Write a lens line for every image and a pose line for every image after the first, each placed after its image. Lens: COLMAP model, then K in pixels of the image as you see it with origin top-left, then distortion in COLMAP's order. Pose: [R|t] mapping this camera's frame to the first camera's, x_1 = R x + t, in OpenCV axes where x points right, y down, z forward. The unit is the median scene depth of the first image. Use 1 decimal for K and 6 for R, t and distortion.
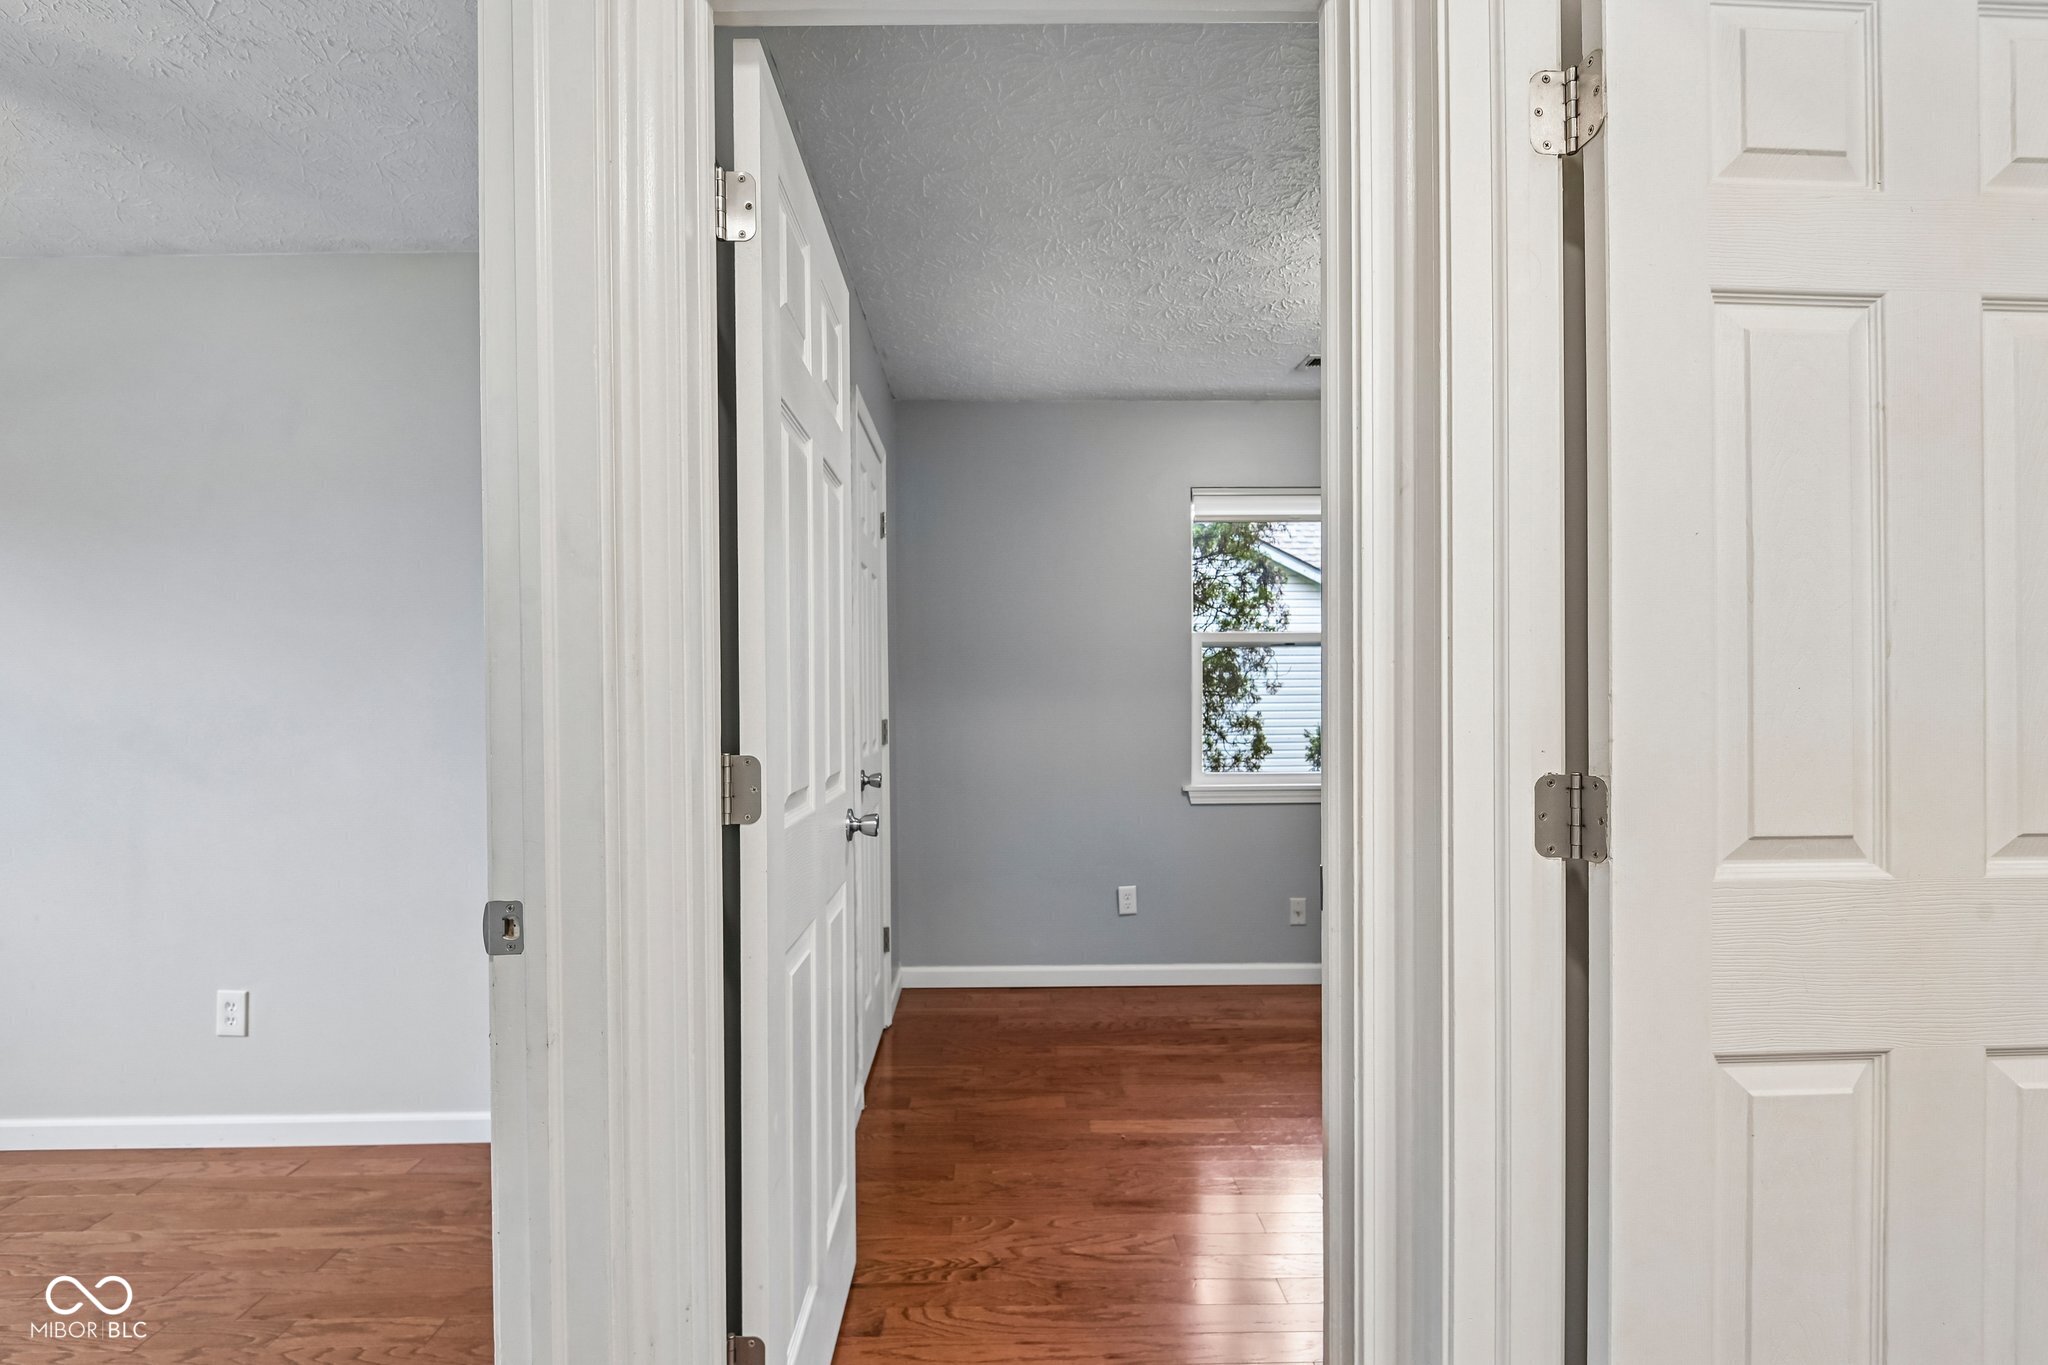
lens RADIAL K [[950.9, 0, 1032.7], [0, 950.9, 691.0], [0, 0, 1]] dist [-0.000151, -0.006145]
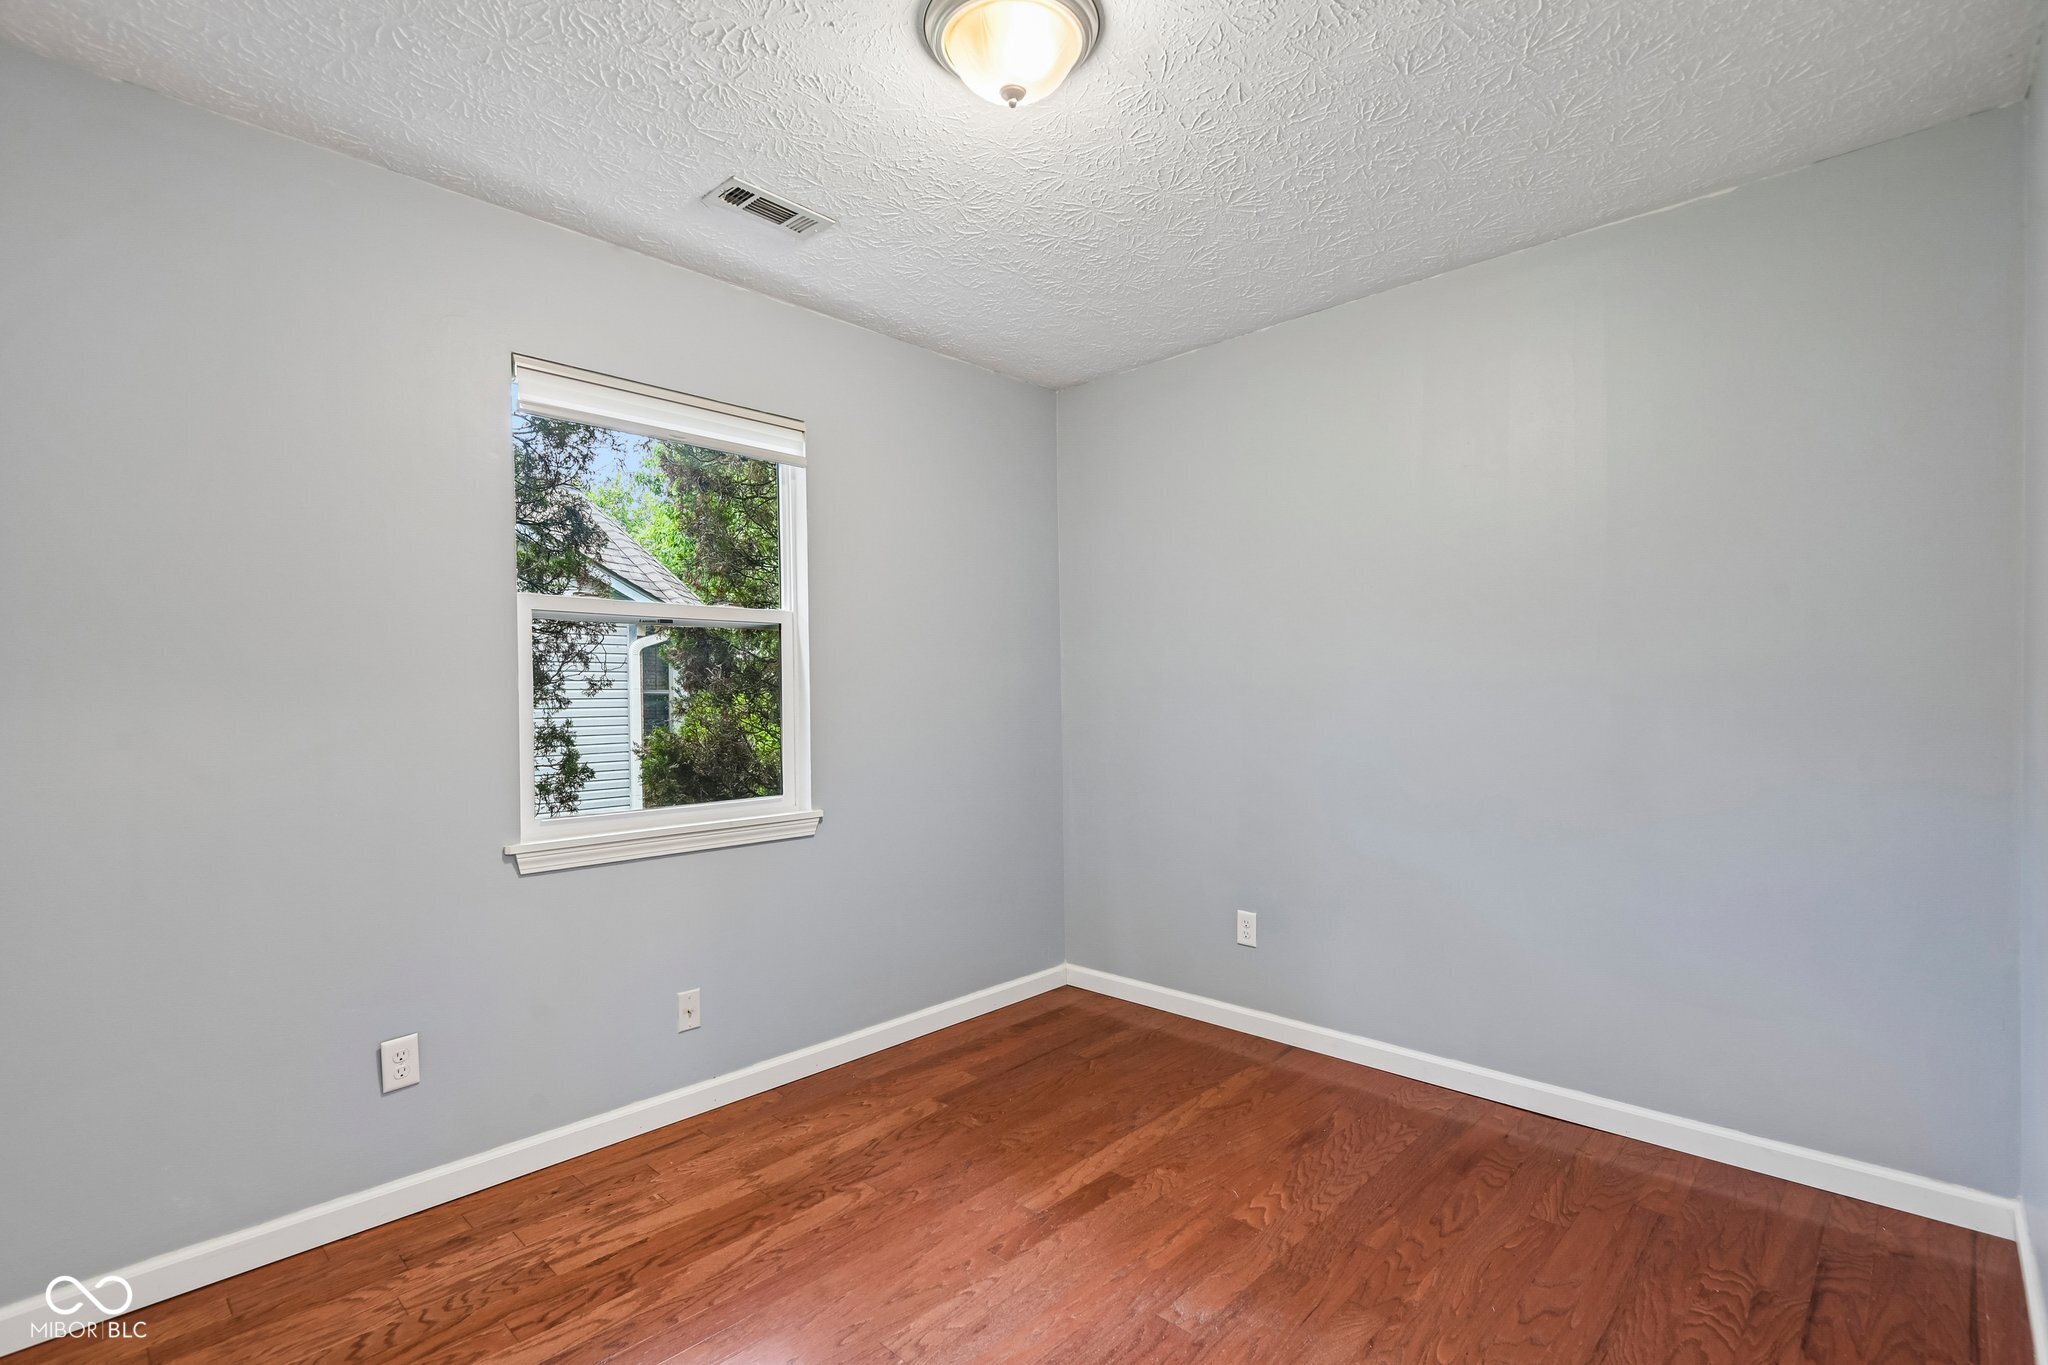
lens RADIAL K [[950.9, 0, 1017.3], [0, 950.9, 700.9], [0, 0, 1]] dist [-0.000151, -0.006145]
pose [[0.719612, -0.006427, 0.694347, -0.023048], [0.005608, 0.999978, 0.003444, 0.008767], [-0.694354, 0.001415, 0.719632, 0.335478]]
